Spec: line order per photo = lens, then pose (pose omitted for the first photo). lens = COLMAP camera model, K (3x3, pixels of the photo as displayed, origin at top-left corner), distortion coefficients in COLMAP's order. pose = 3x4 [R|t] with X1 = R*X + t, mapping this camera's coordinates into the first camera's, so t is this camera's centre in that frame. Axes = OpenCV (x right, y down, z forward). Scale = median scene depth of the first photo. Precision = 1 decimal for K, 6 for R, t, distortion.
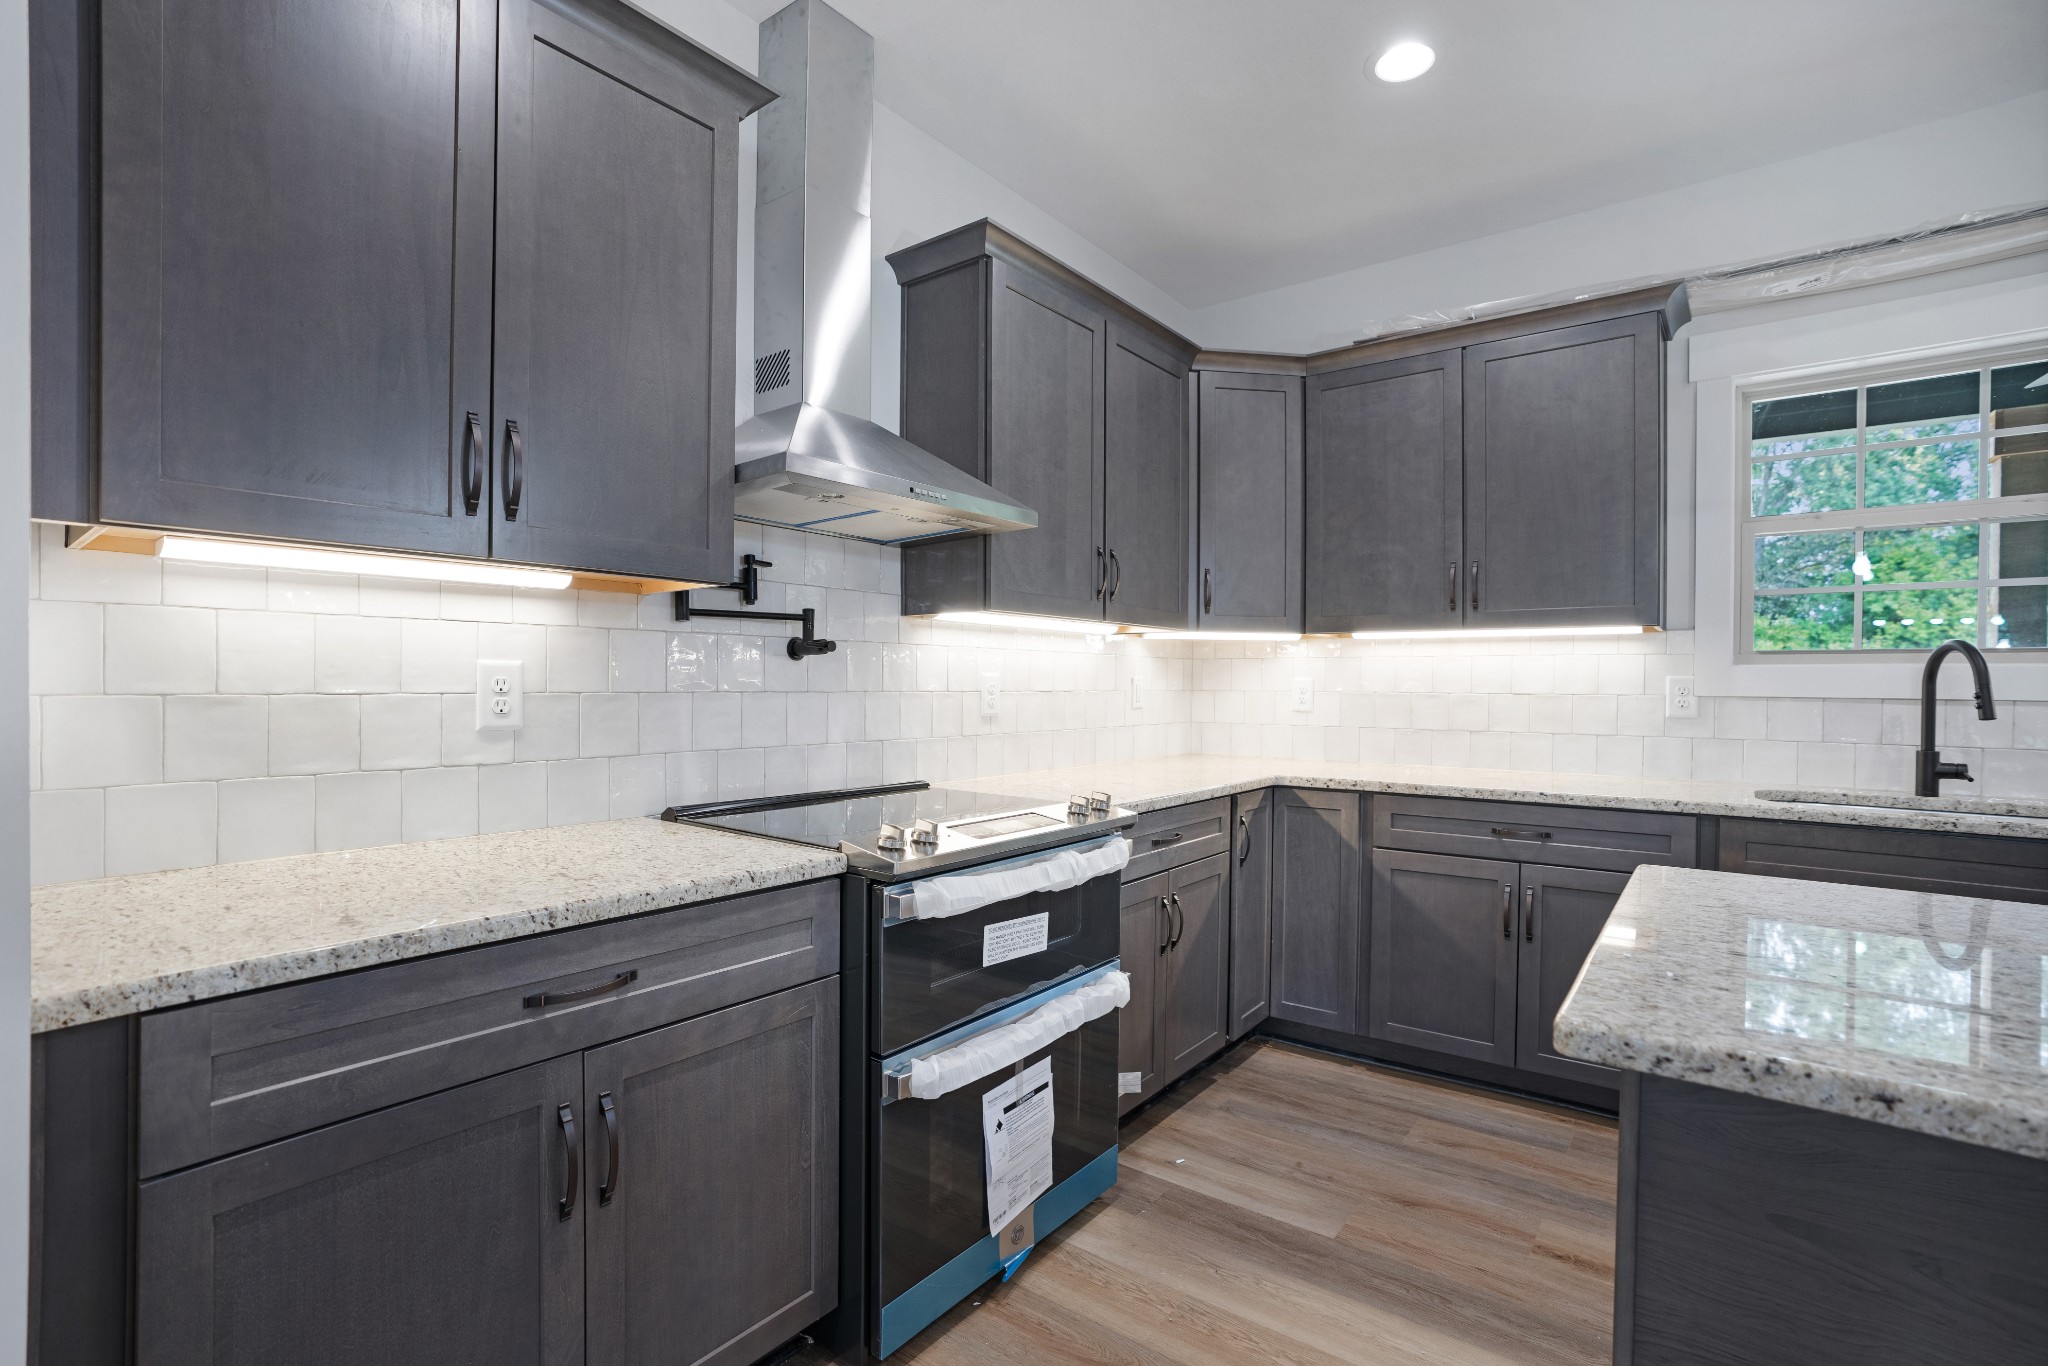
lens RADIAL K [[944.7, 0, 997.0], [0, 944.7, 699.2], [0, 0, 1]] dist [-0.052558, 0.013016]
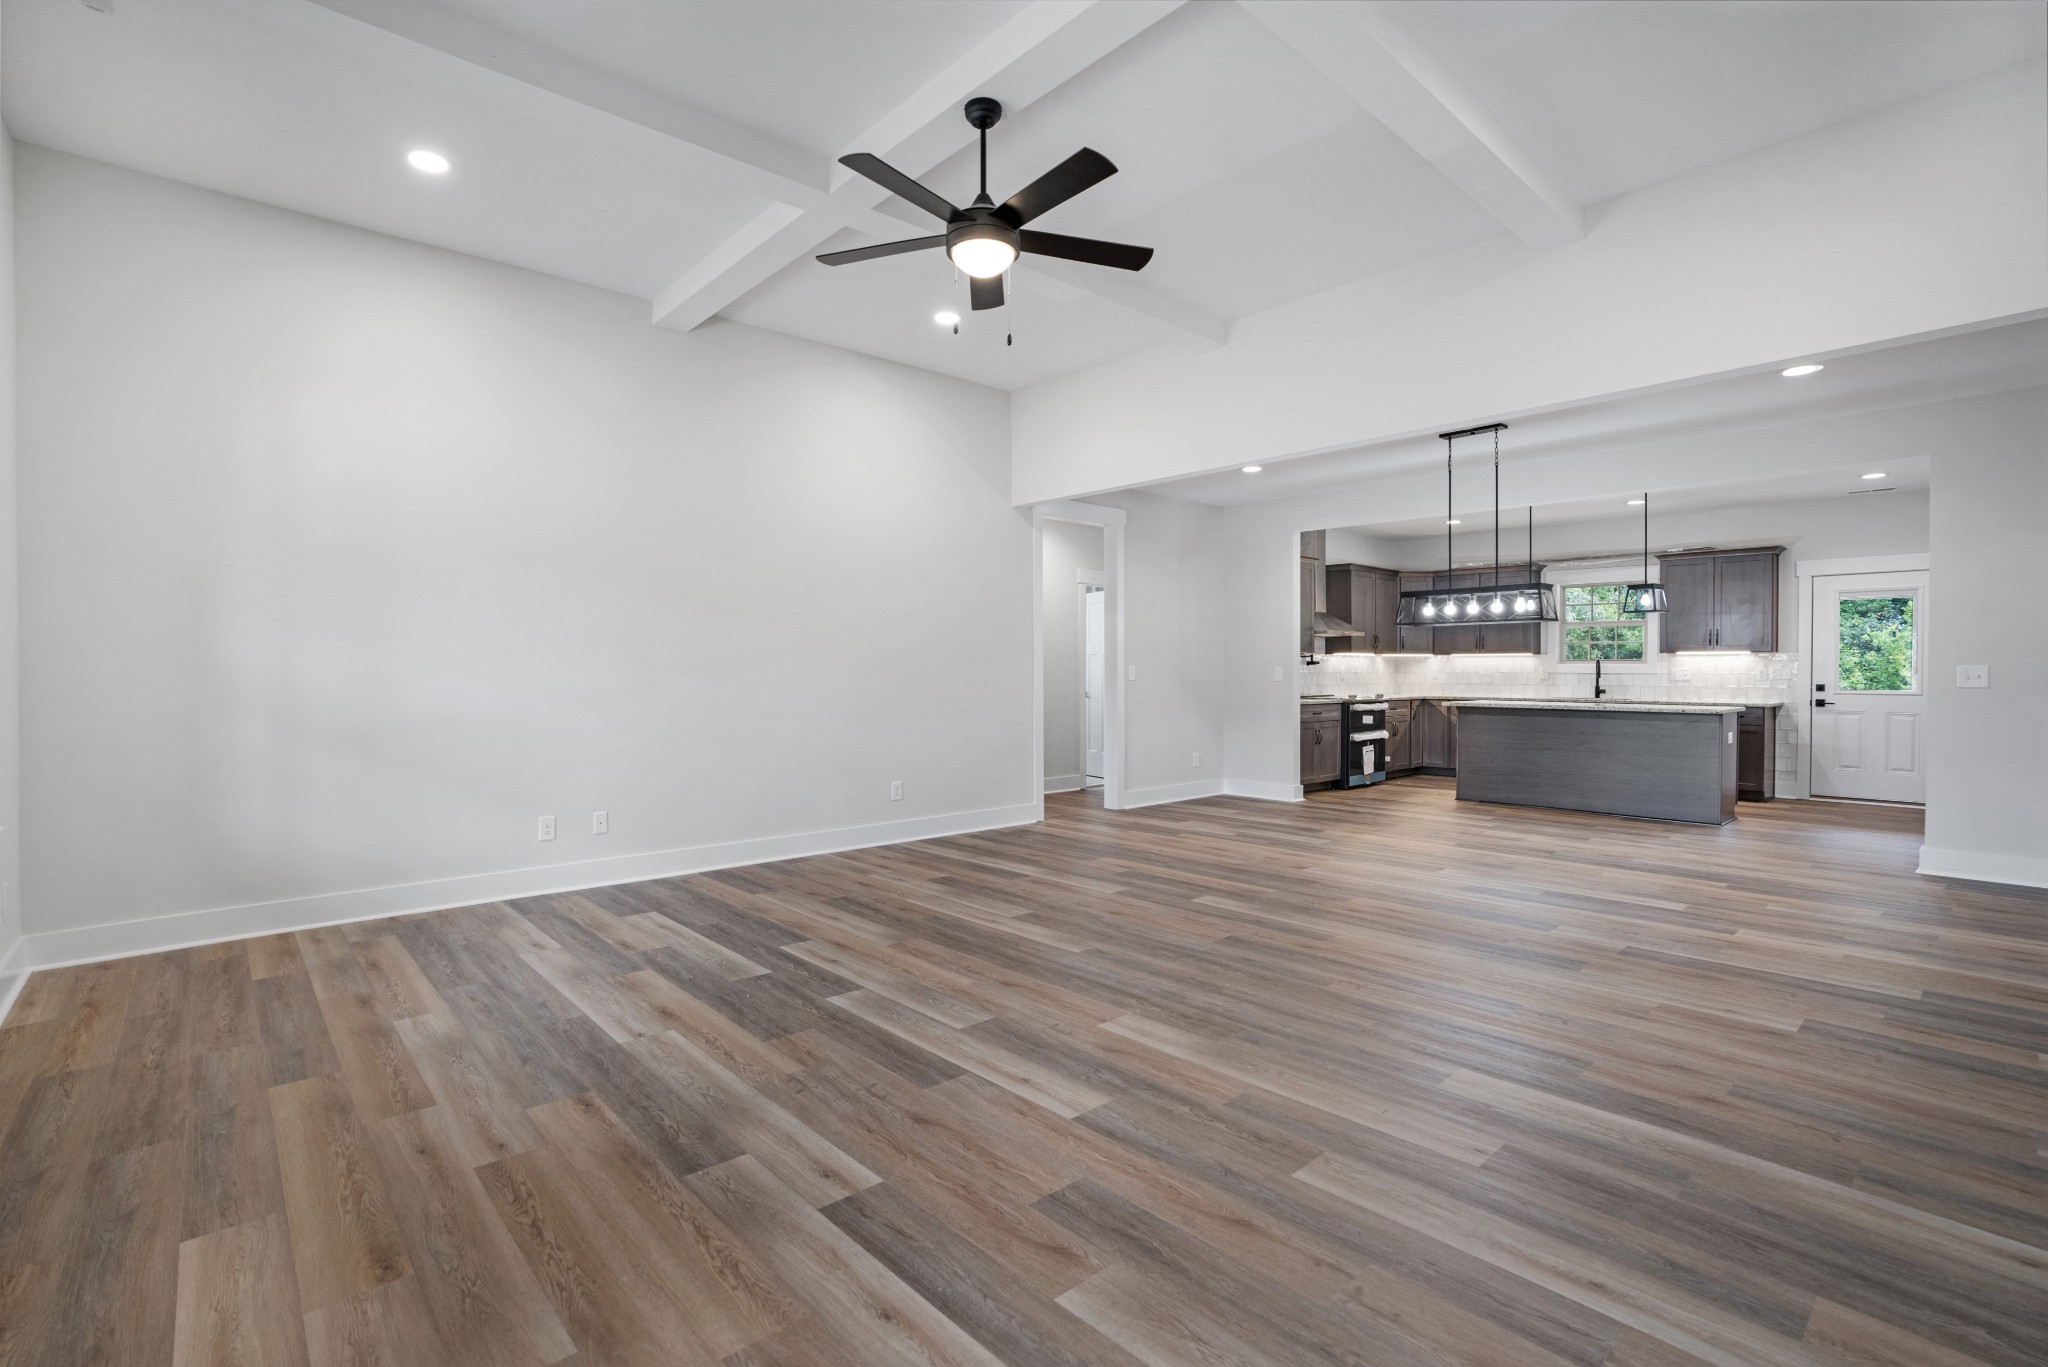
lens RADIAL K [[944.7, 0, 965.3], [0, 944.7, 677.8], [0, 0, 1]] dist [-0.052558, 0.013016]
pose [[0.979835, -0.003469, -0.199778, -0.860615], [0.001794, 0.999962, -0.008565, 0.047772], [0.199800, 0.008034, 0.979804, -3.464471]]
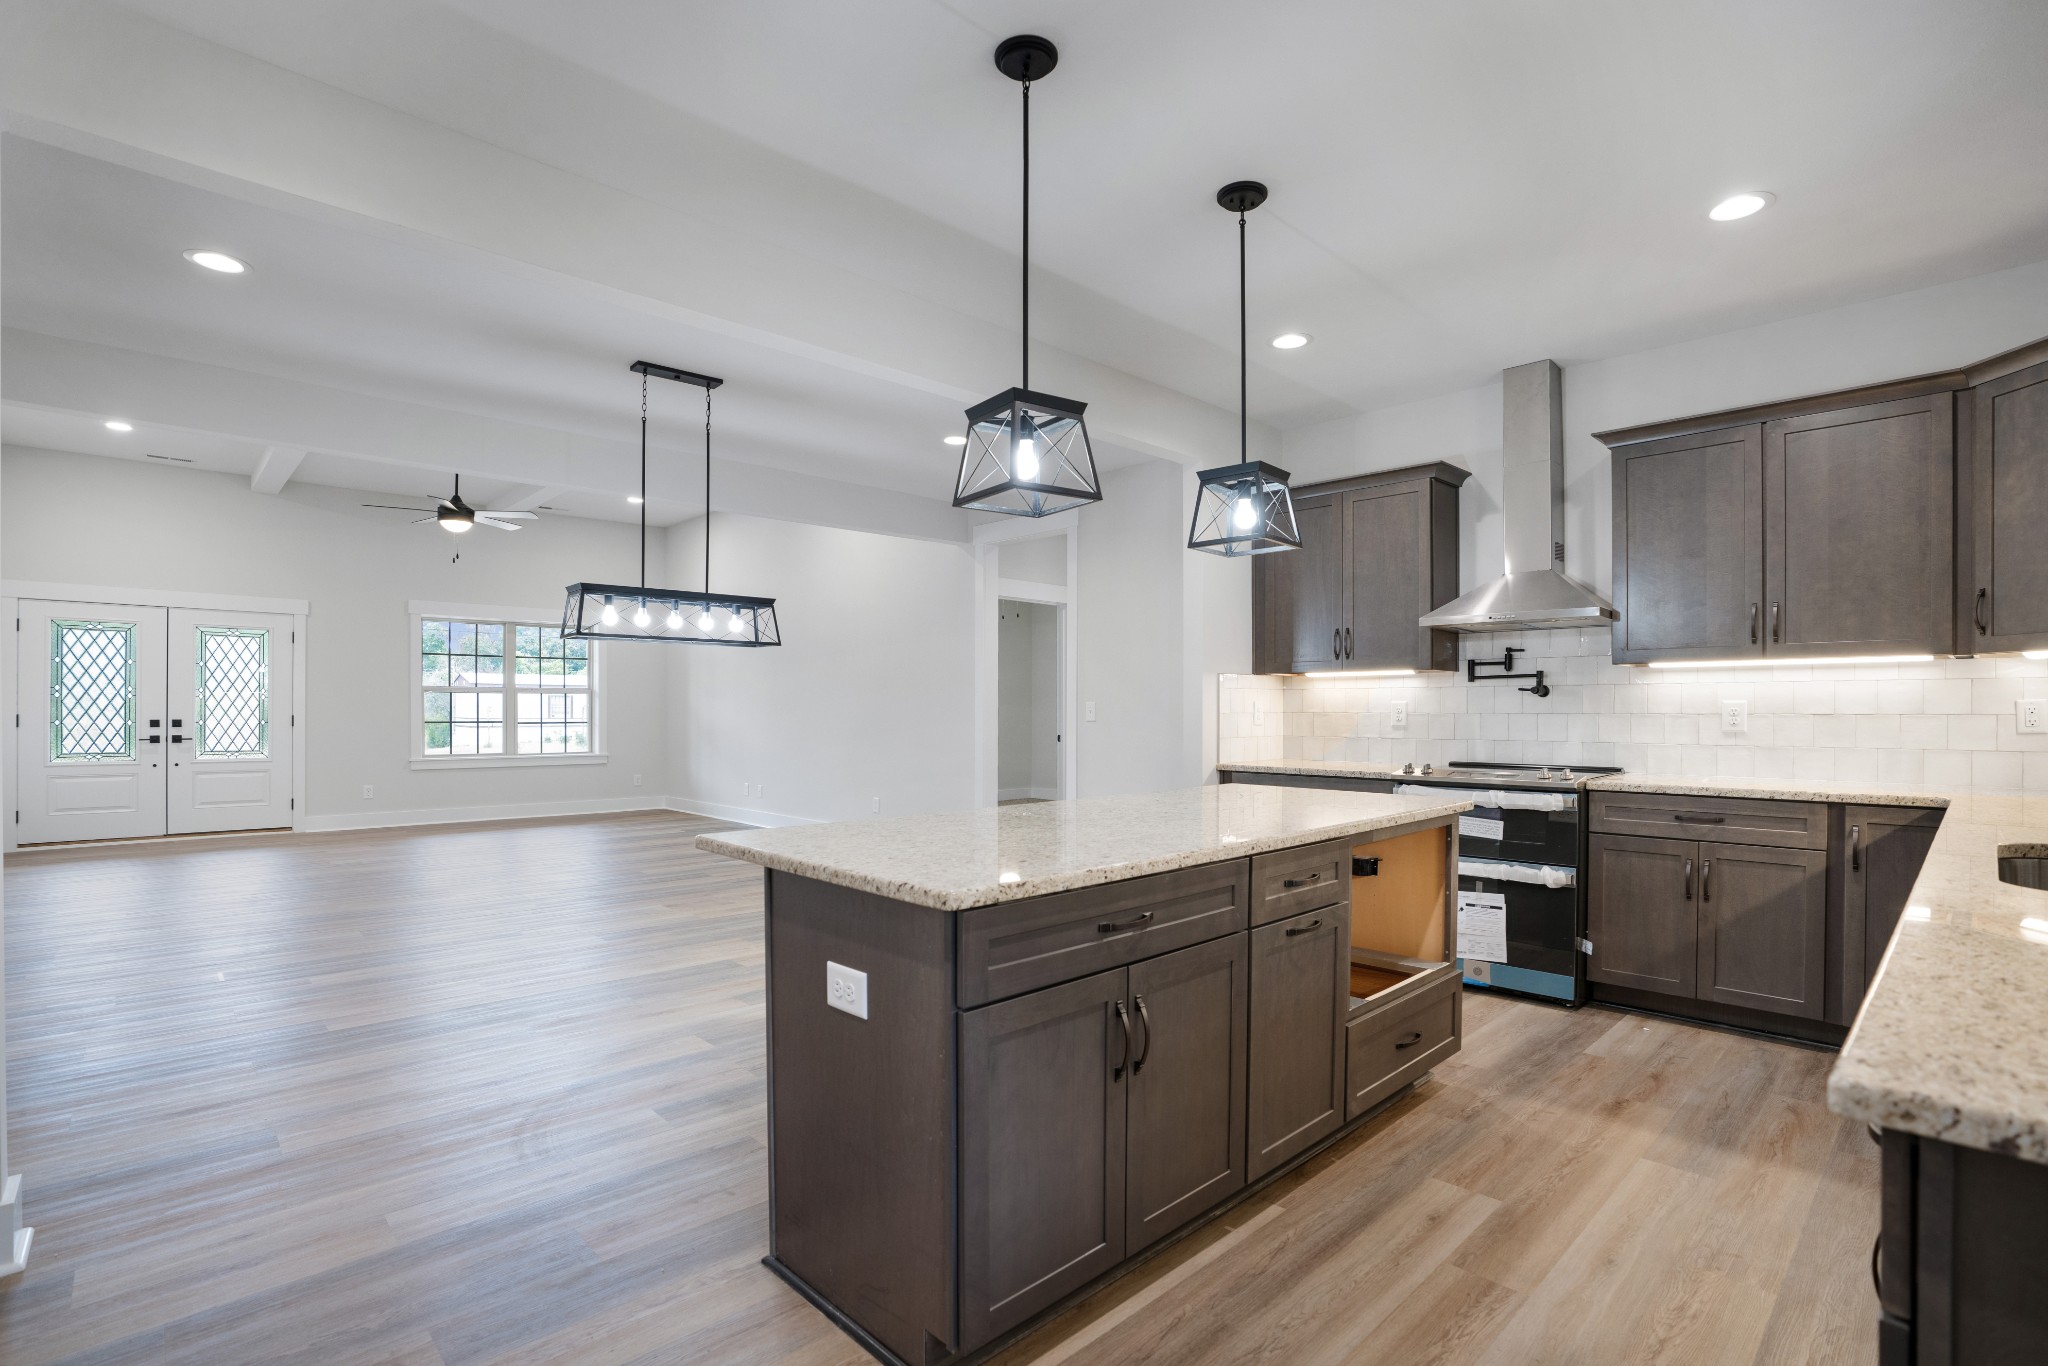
lens RADIAL K [[944.7, 0, 1054.7], [0, 944.7, 718.9], [0, 0, 1]] dist [-0.052558, 0.013016]
pose [[-0.119738, 0.005041, -0.992793, 1.694513], [-0.016072, 0.999846, 0.007015, 0.005854], [0.992675, 0.016796, -0.119639, 0.220163]]
